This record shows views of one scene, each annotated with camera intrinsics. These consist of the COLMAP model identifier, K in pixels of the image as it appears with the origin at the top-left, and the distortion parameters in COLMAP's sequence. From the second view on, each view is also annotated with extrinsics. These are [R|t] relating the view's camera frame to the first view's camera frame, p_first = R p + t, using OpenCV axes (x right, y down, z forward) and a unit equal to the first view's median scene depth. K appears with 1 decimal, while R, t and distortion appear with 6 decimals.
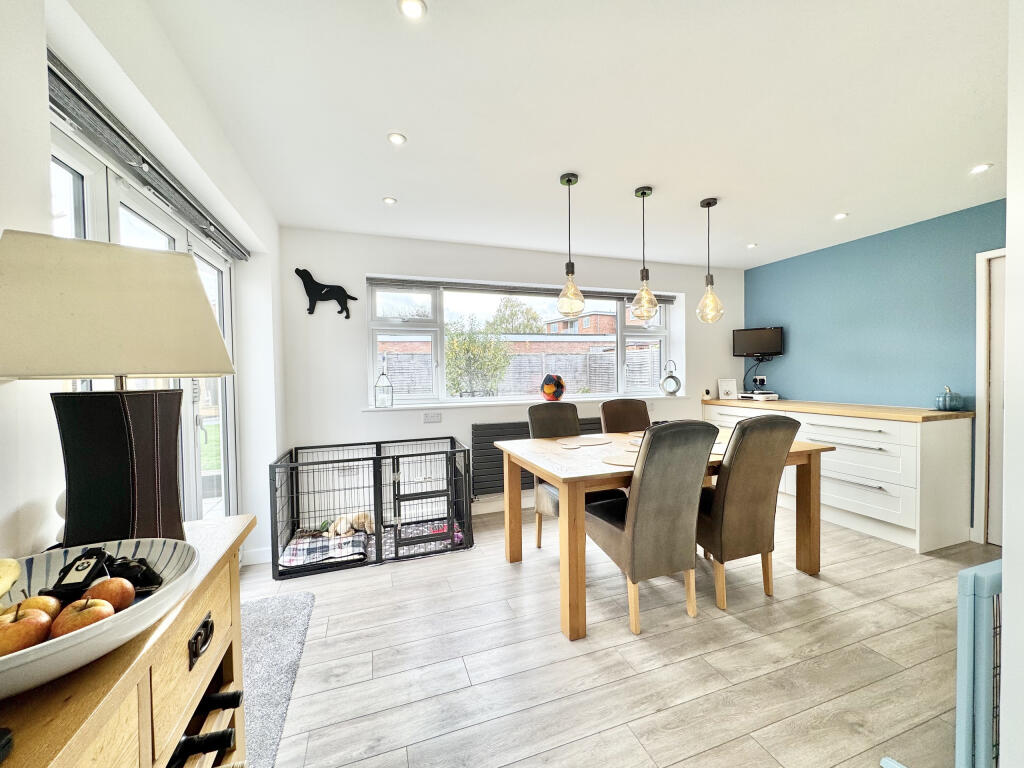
lens RADIAL K [[406.3, 0, 510.2], [0, 406.3, 383.4], [0, 0, 1]] dist [0.000902, 0.000291]
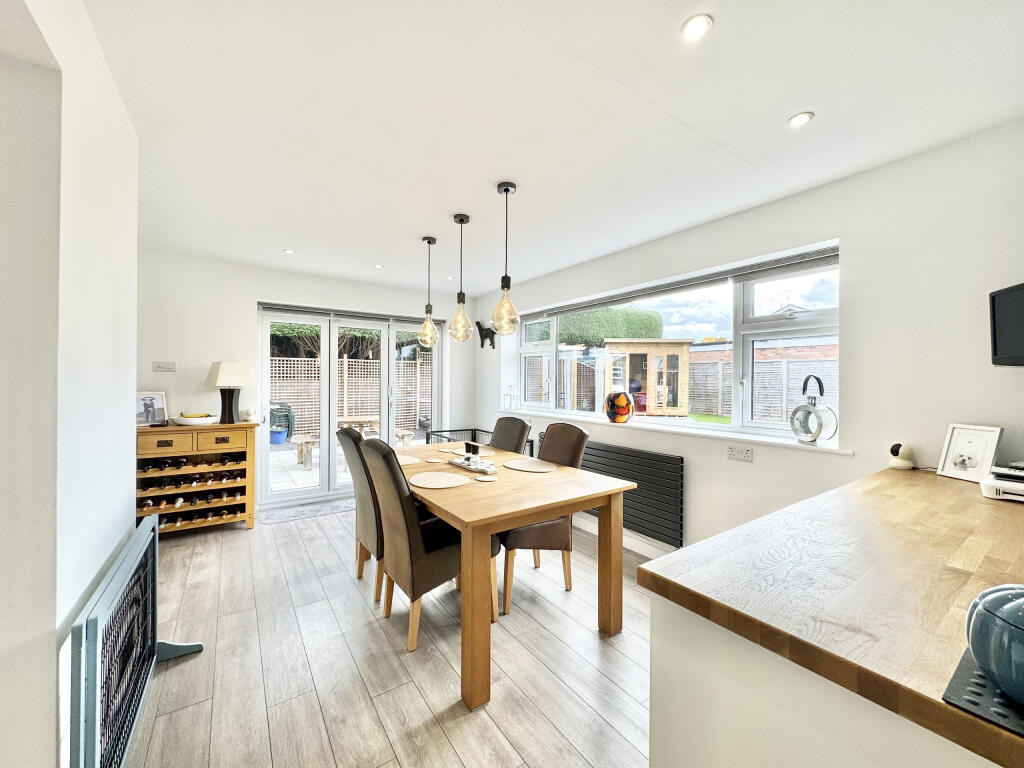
lens RADIAL K [[406.3, 0, 510.2], [0, 406.3, 383.4], [0, 0, 1]] dist [0.000902, 0.000291]
pose [[0.260028, 0.017700, -0.965439, 1.124061], [-0.036347, 0.999303, 0.008531, -0.048721], [0.964917, 0.032873, 0.260490, 0.707570]]
